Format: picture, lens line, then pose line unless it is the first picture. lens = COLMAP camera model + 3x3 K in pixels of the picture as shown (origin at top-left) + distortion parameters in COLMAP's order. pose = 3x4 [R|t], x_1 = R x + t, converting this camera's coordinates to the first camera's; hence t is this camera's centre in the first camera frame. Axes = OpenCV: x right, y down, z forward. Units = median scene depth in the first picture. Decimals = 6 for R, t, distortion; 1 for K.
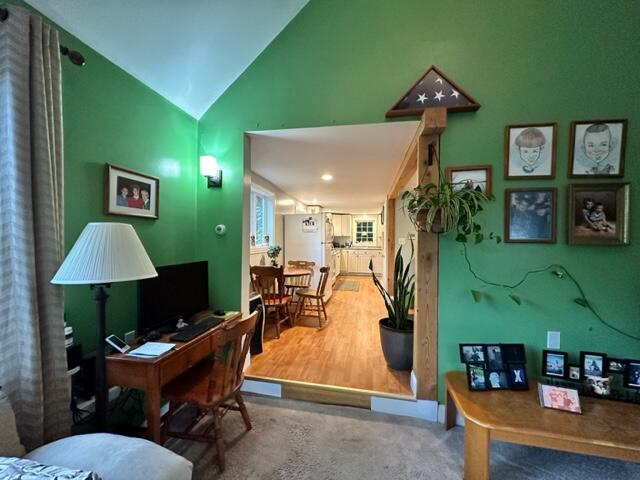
lens RADIAL K [[256.5, 0, 317.8], [0, 256.5, 242.5], [0, 0, 1]] dist [0.009317, 0.000378]
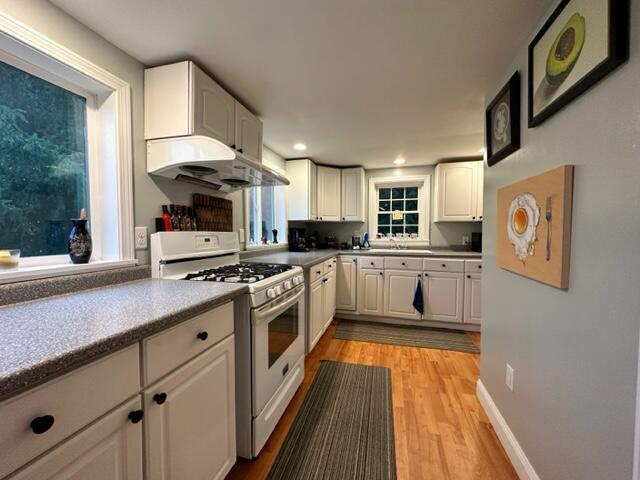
lens RADIAL K [[256.5, 0, 319.5], [0, 256.5, 240.8], [0, 0, 1]] dist [0.009317, 0.000378]
pose [[0.997681, -0.007405, -0.067656, 0.082642], [0.009438, 0.999512, 0.029790, -0.006323], [0.067402, -0.030360, 0.997264, 0.574319]]
